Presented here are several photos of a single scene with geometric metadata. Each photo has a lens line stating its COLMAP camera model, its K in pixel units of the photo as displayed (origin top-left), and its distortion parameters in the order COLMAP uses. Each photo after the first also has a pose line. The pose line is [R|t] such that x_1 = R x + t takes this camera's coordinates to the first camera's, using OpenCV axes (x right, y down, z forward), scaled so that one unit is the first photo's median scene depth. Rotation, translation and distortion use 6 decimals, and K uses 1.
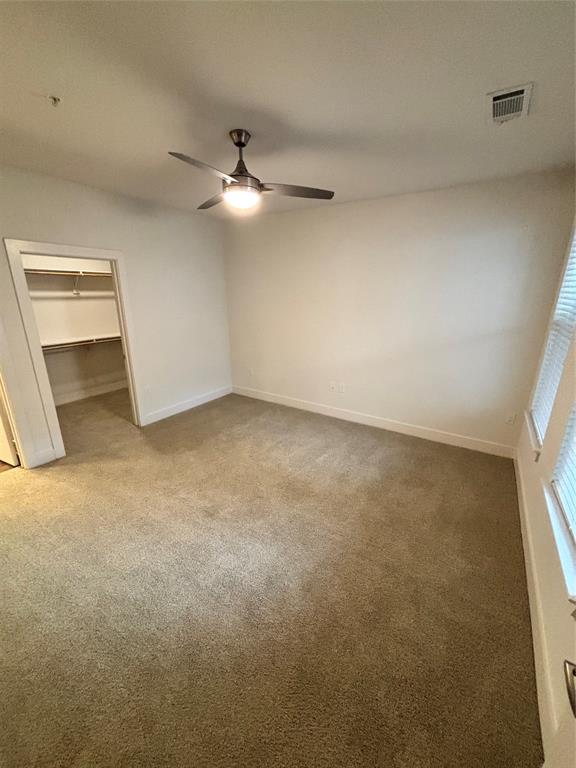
lens RADIAL K [[307.2, 0, 284.6], [0, 307.2, 389.0], [0, 0, 1]] dist [-0.001375, -0.000077]
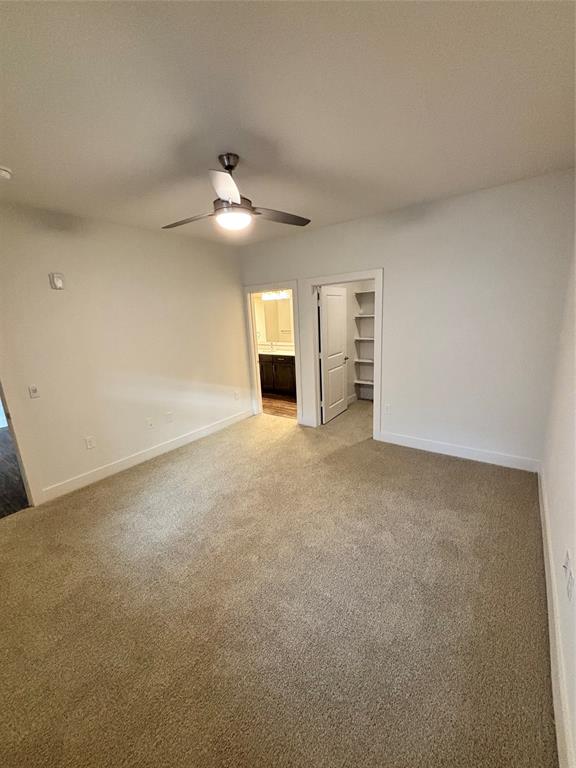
lens RADIAL K [[307.2, 0, 286.7], [0, 307.2, 383.8], [0, 0, 1]] dist [-0.001375, -0.000077]
pose [[-0.062285, 0.218513, -0.973844, 0.560603], [-0.257520, 0.939181, 0.227205, -0.232551], [0.964264, 0.264935, -0.002226, 0.779818]]
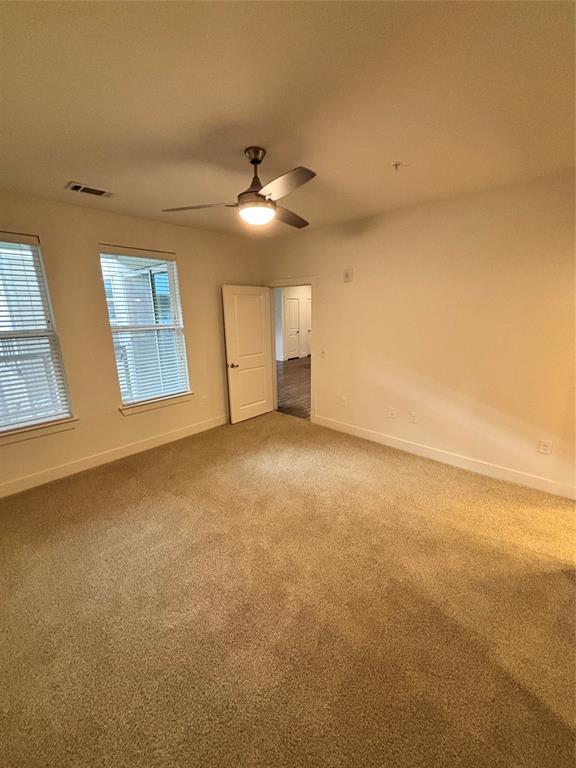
lens RADIAL K [[307.2, 0, 289.6], [0, 307.2, 380.8], [0, 0, 1]] dist [-0.001375, -0.000077]
pose [[-0.986209, -0.034505, 0.161868, -0.255036], [0.052801, 0.861325, 0.505303, -0.385747], [-0.156857, 0.506881, -0.847625, 1.258709]]
